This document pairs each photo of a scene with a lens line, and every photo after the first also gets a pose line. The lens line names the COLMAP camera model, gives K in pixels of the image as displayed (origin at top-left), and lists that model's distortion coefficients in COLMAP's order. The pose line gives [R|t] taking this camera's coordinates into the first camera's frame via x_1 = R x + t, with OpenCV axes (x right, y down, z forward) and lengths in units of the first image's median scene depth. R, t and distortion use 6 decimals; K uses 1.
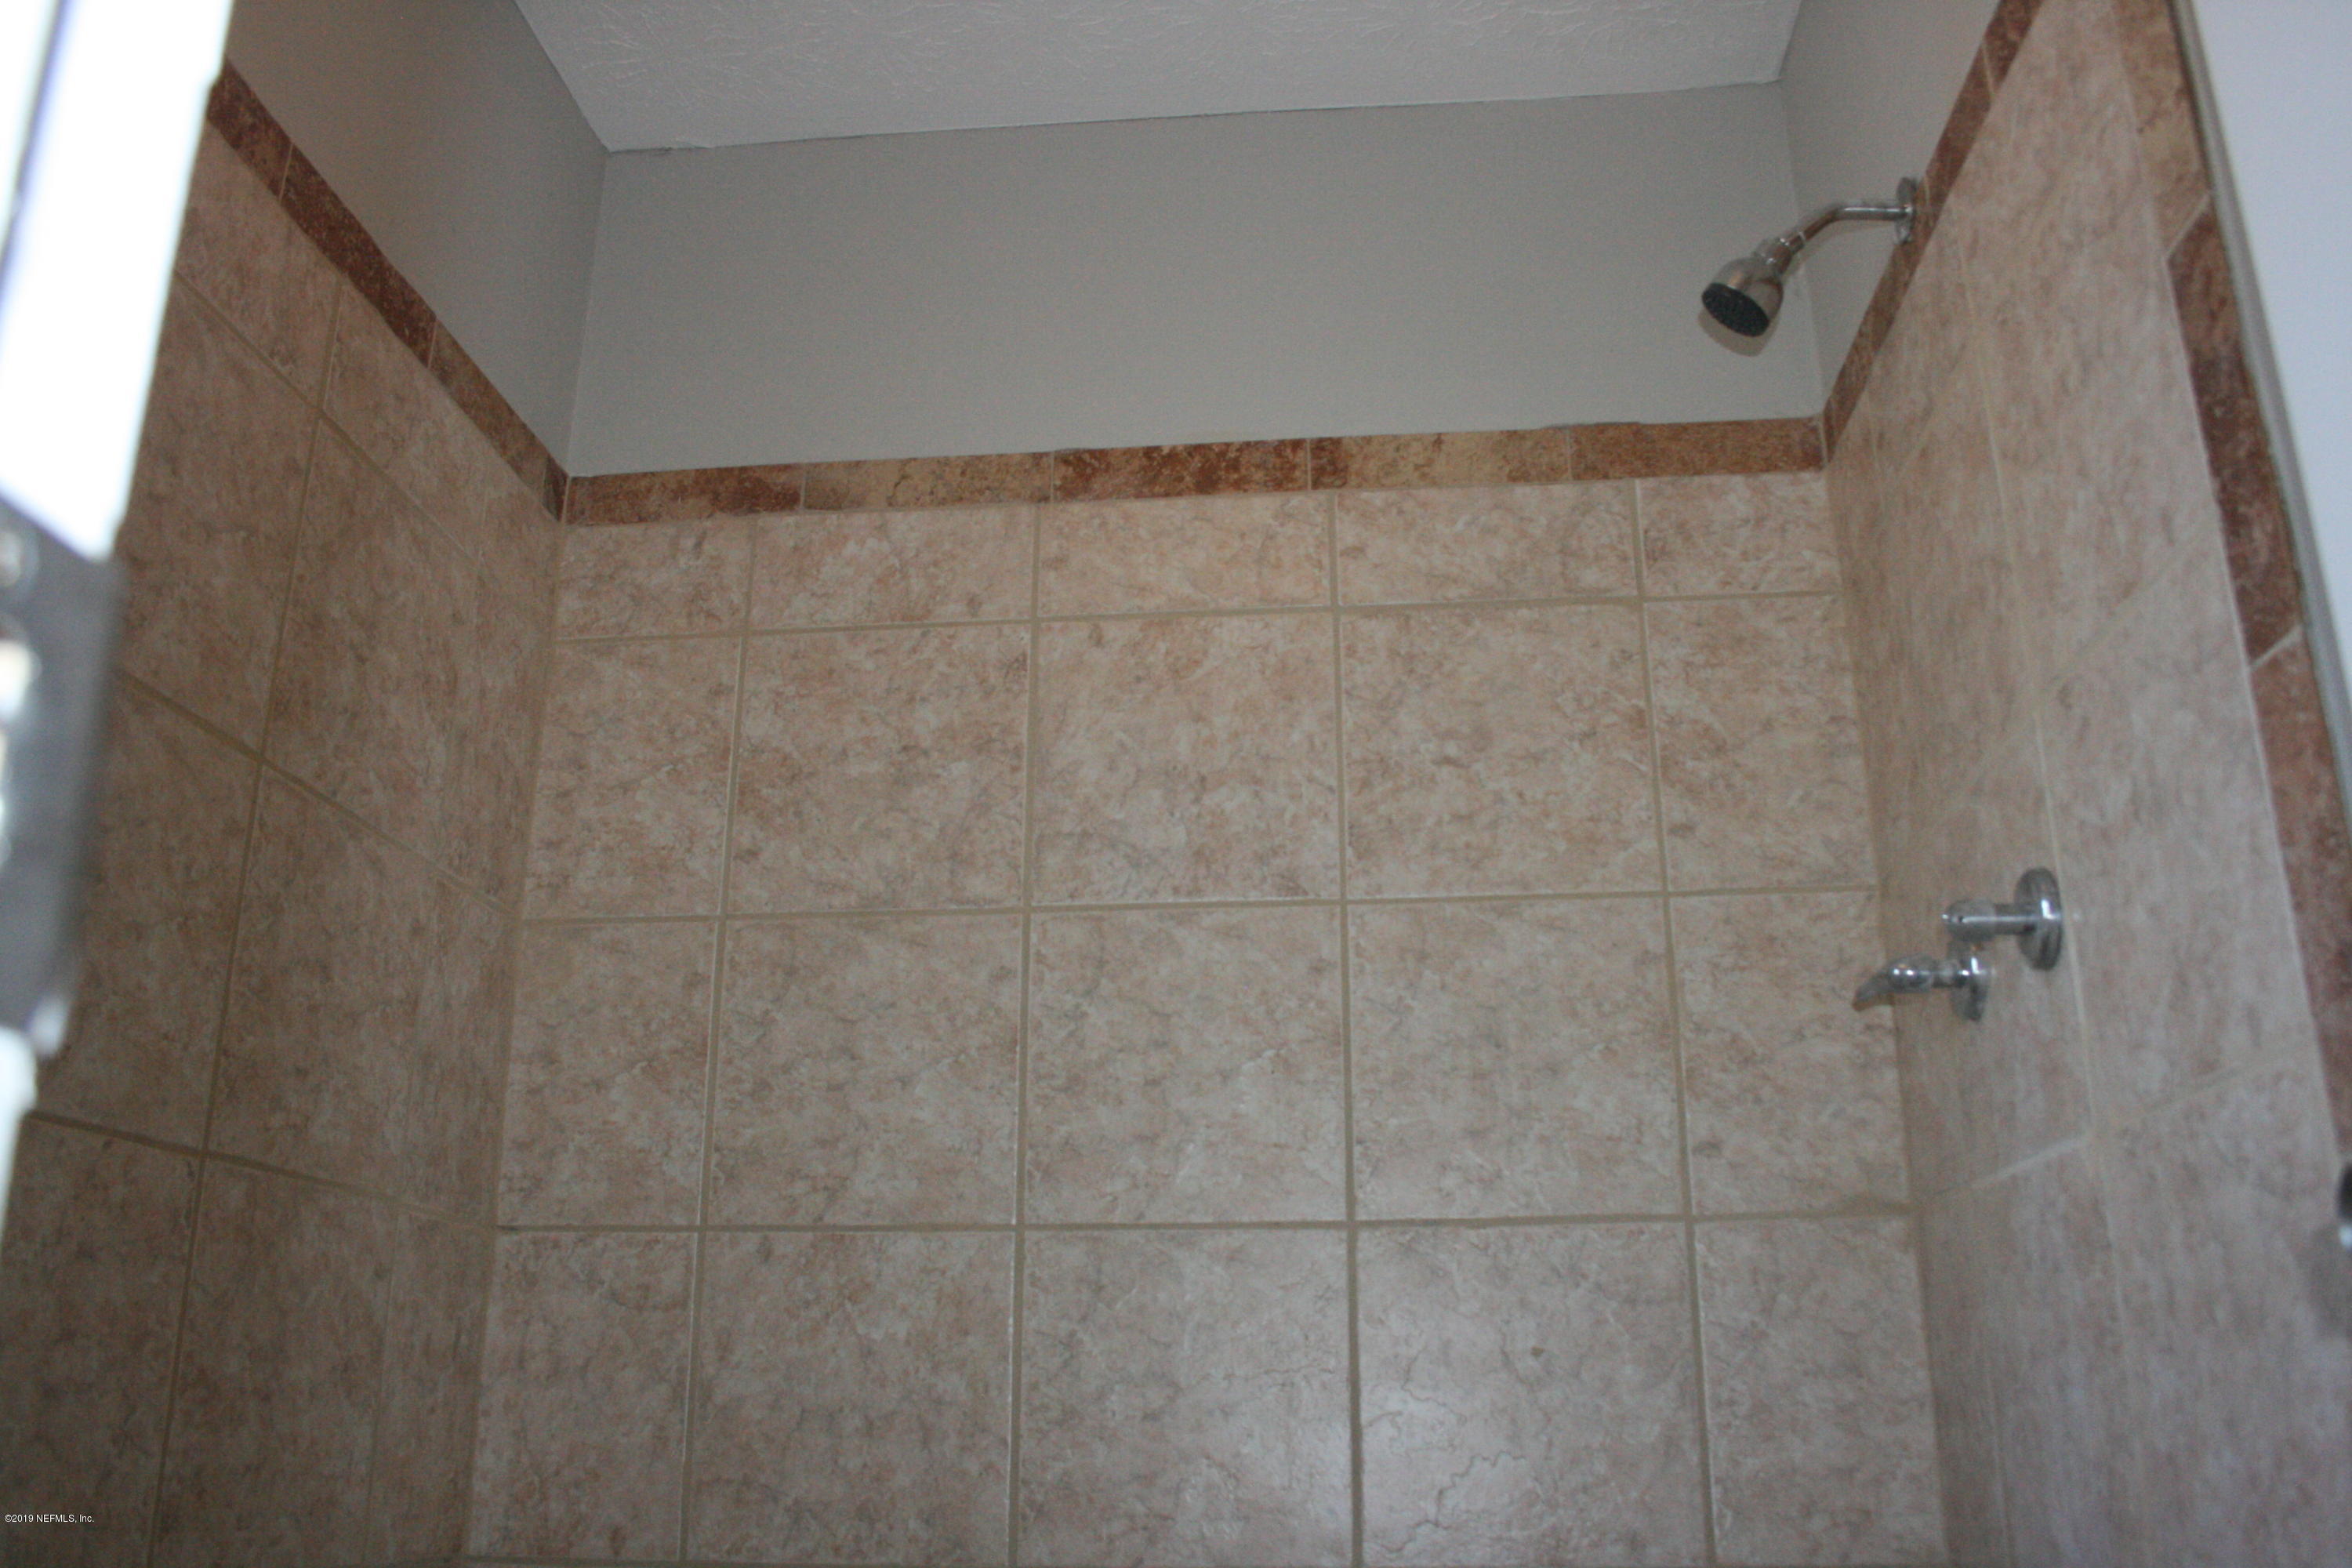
lens RADIAL K [[1949.5, 0, 1176.0], [0, 1949.5, 784.0], [0, 0, 1]] dist [-0.154520, 0.127163]
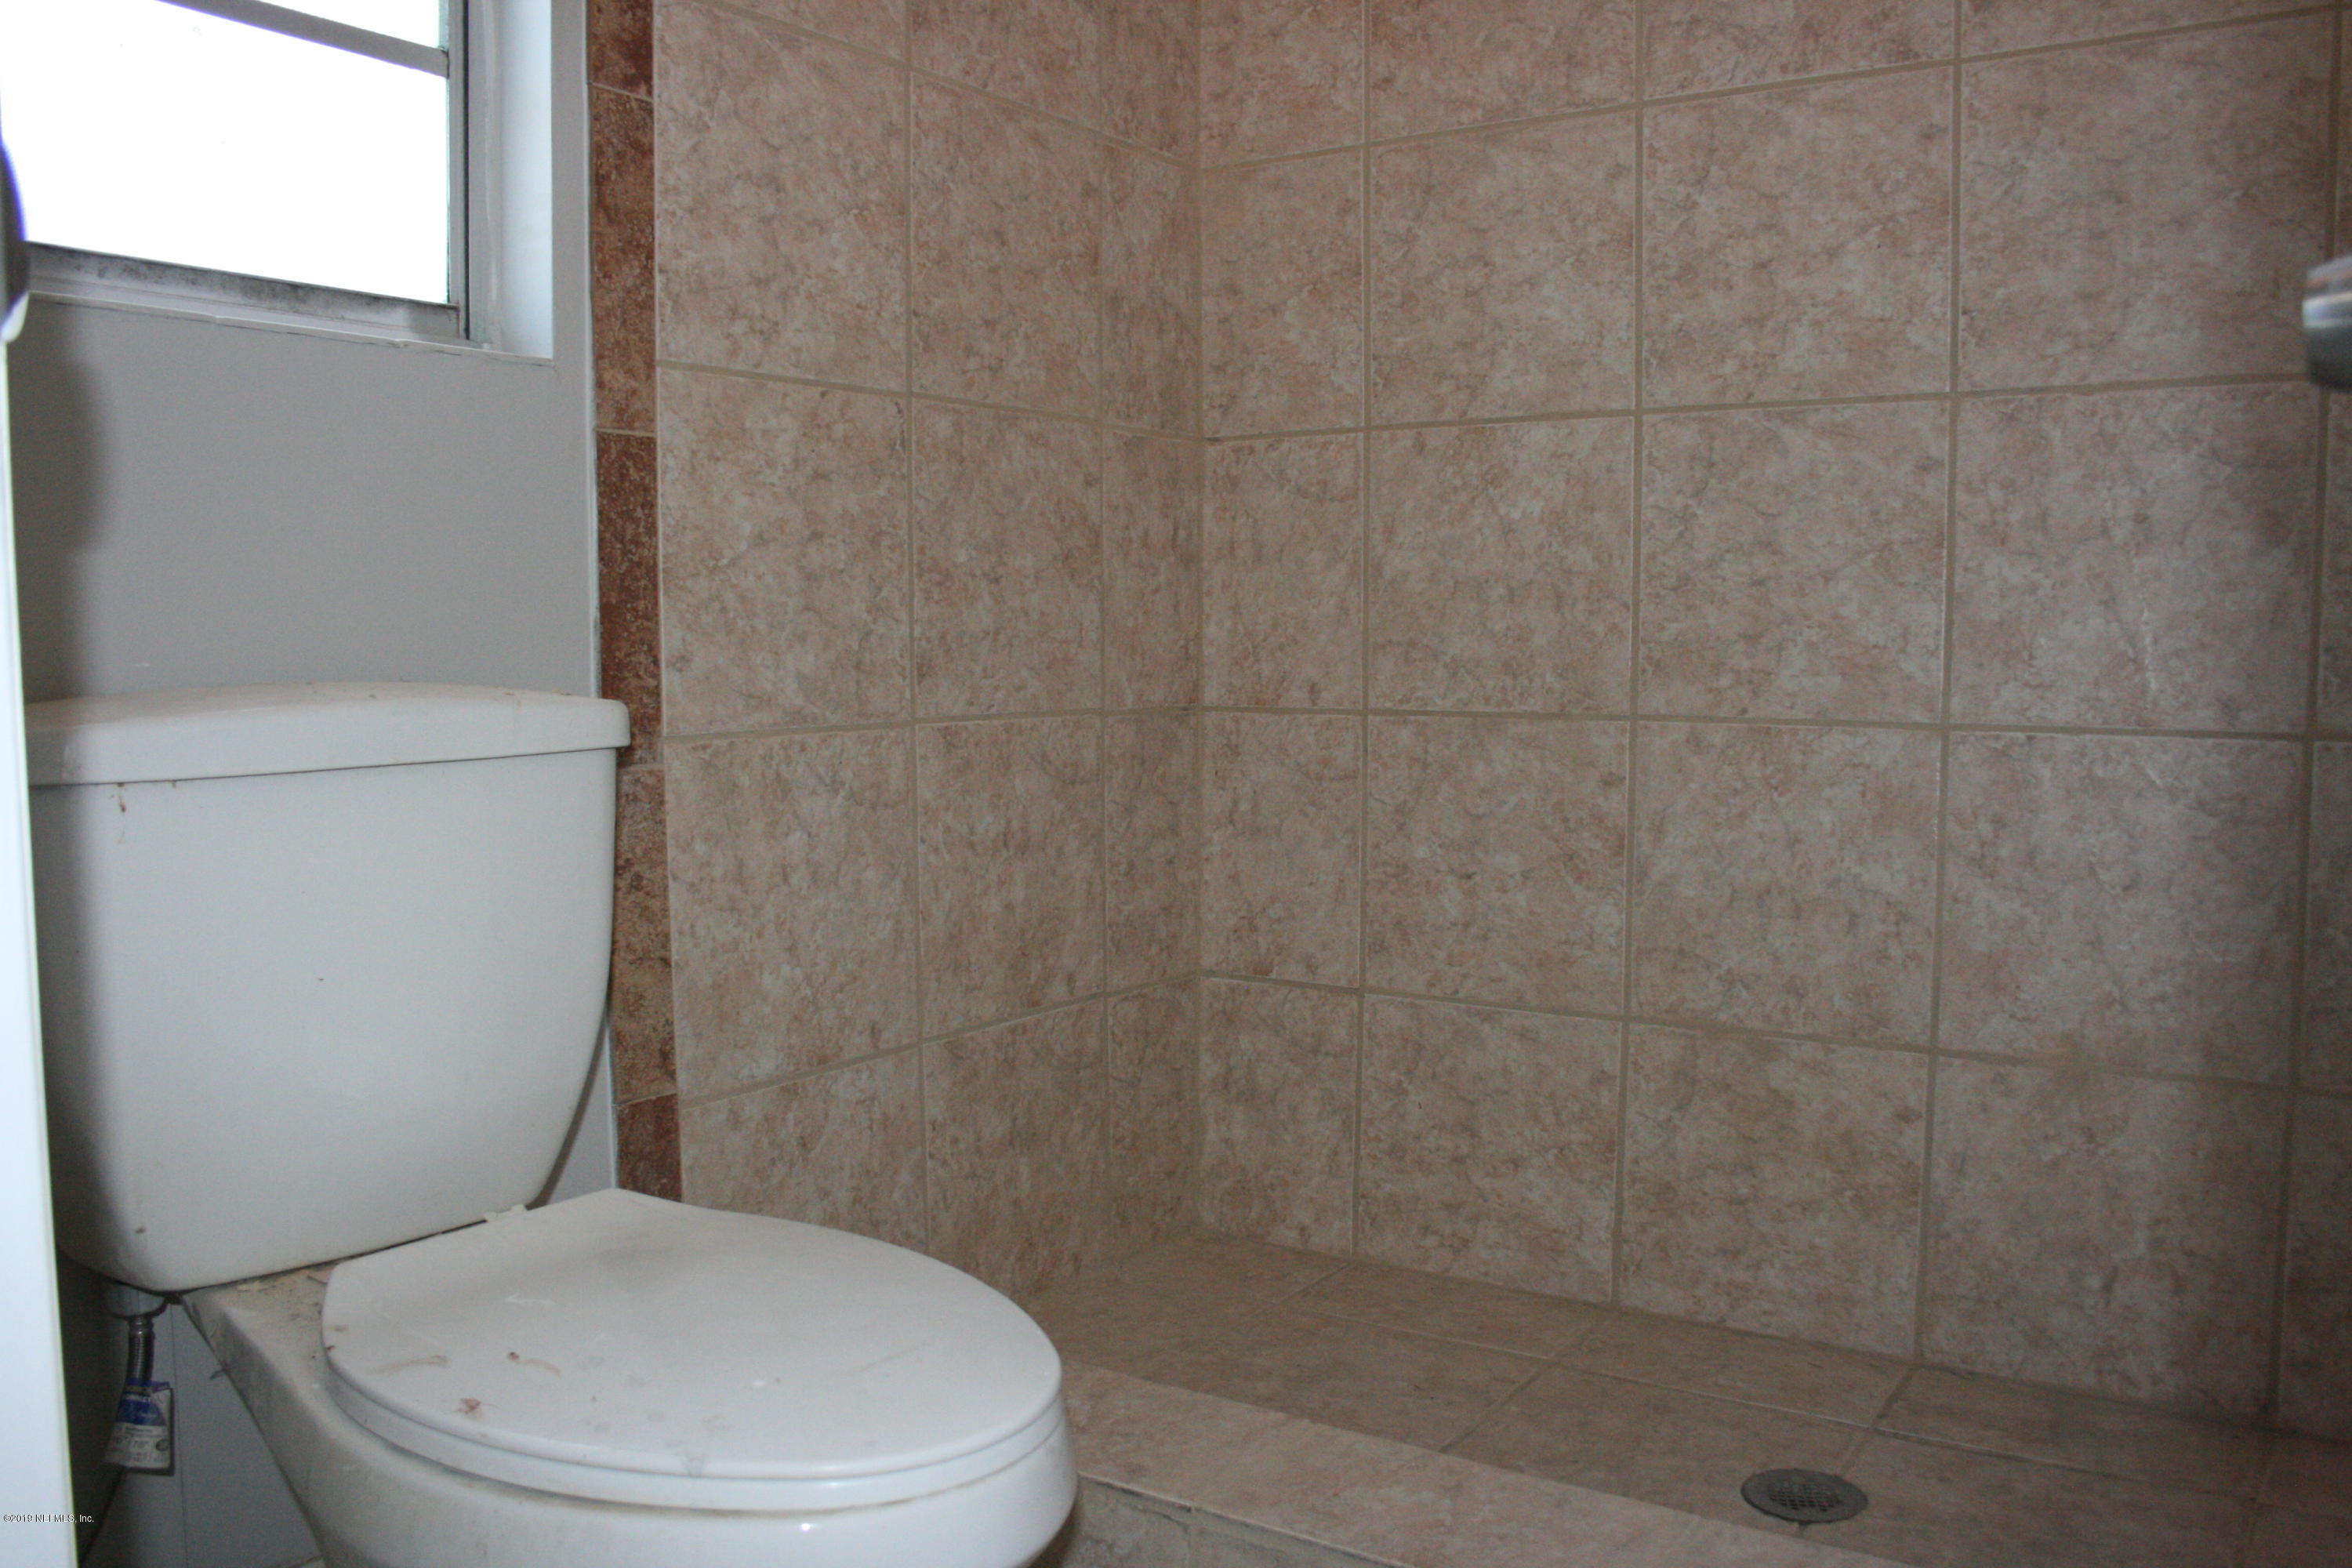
lens RADIAL K [[1949.5, 0, 1176.0], [0, 1949.5, 784.0], [0, 0, 1]] dist [-0.154520, 0.127163]
pose [[0.880371, 0.035341, -0.472968, 0.206249], [0.152272, 0.923367, 0.352430, 0.004962], [0.449178, -0.382289, 0.807524, -0.056643]]
